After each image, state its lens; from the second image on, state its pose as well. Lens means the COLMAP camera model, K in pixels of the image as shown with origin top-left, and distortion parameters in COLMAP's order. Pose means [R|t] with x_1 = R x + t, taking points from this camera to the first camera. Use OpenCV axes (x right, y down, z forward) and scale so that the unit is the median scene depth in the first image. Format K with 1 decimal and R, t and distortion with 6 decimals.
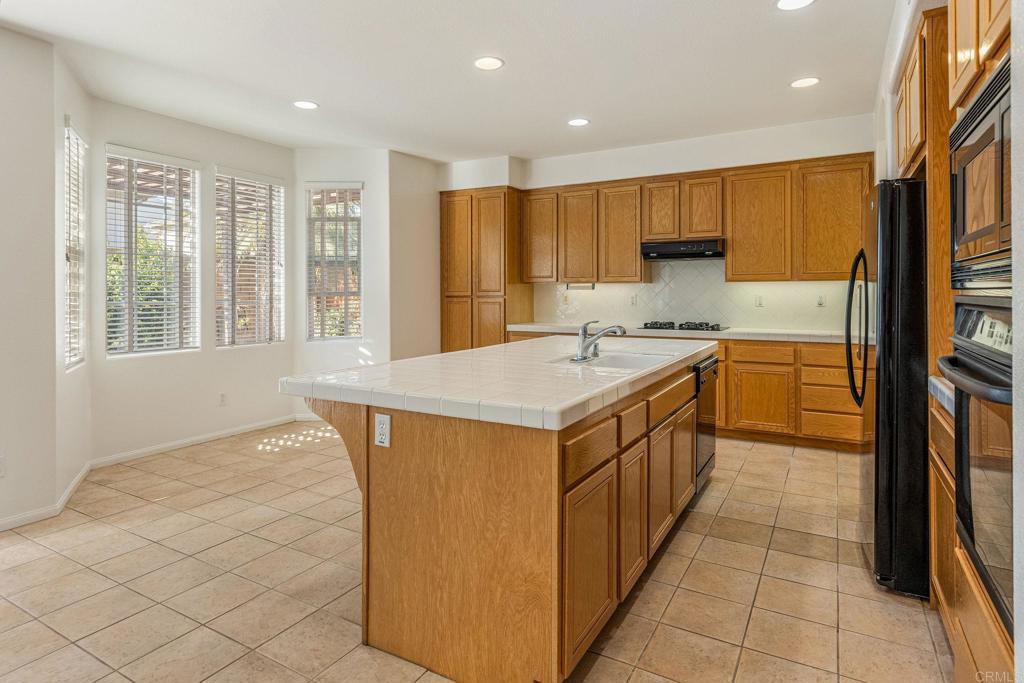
lens RADIAL K [[560.8, 0, 519.9], [0, 560.8, 294.6], [0, 0, 1]] dist [0.002254, -0.002033]
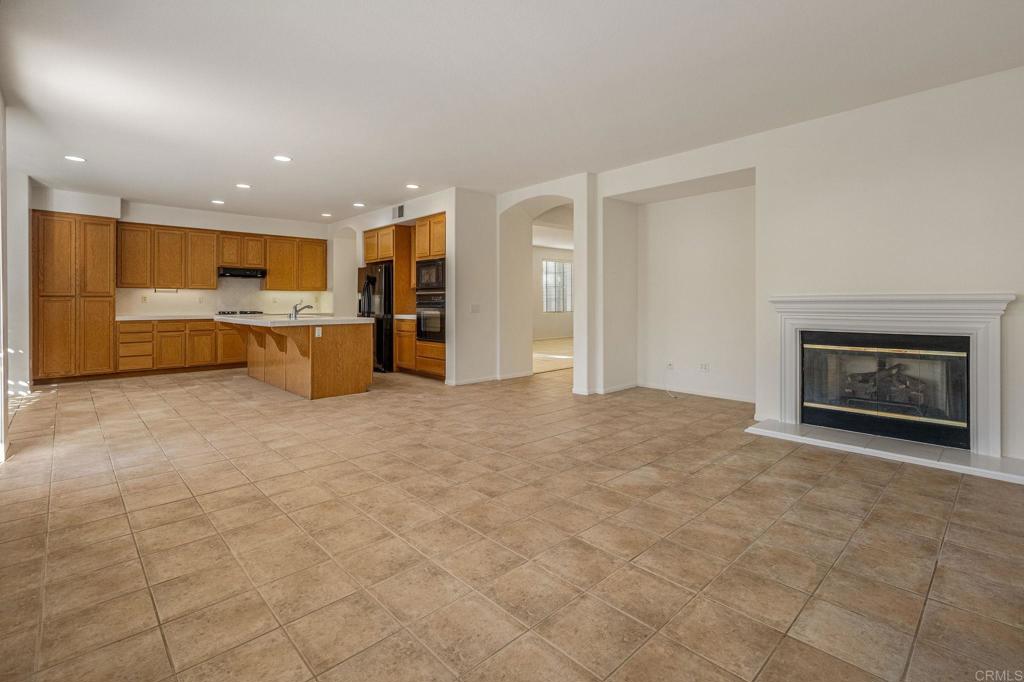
lens RADIAL K [[484.7, 0, 513.8], [0, 484.7, 298.7], [0, 0, 1]] dist [0.001435, 0.001815]
pose [[0.296925, 0.010519, 0.954843, -0.988922], [0.004052, 0.999916, -0.012276, 0.031163], [-0.954892, 0.007514, 0.296858, -0.358163]]
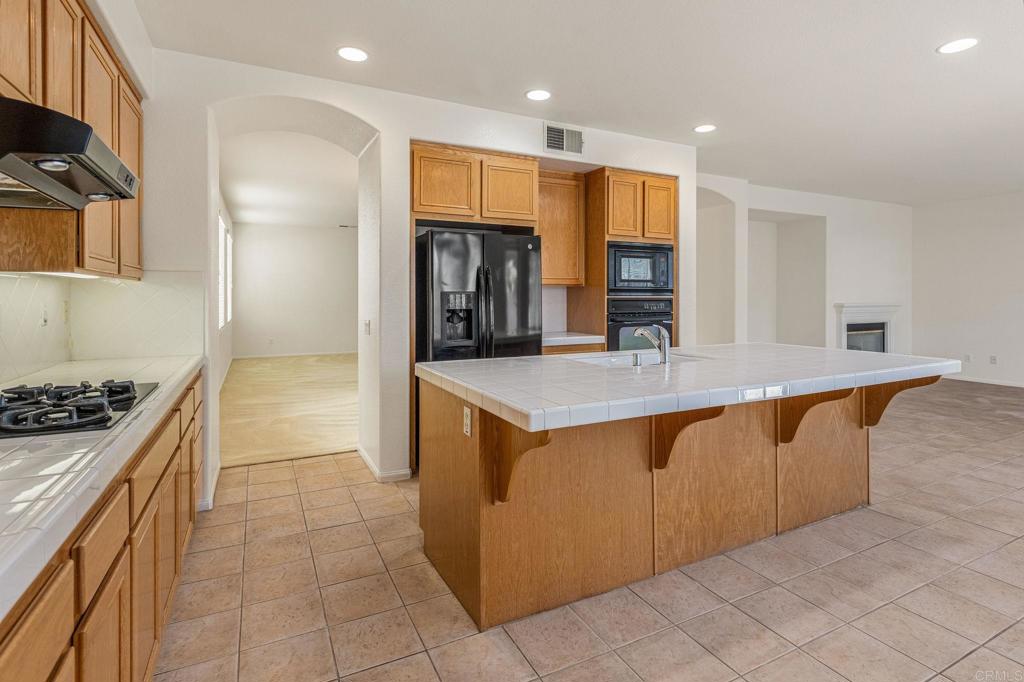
lens RADIAL K [[512.3, 0, 522.5], [0, 512.3, 299.1], [0, 0, 1]] dist [-0.003156, -0.000338]
pose [[-0.836069, 0.004393, 0.548606, -0.100996], [0.006848, 0.999974, 0.002427, -0.001977], [-0.548581, 0.005786, -0.836077, 1.081371]]
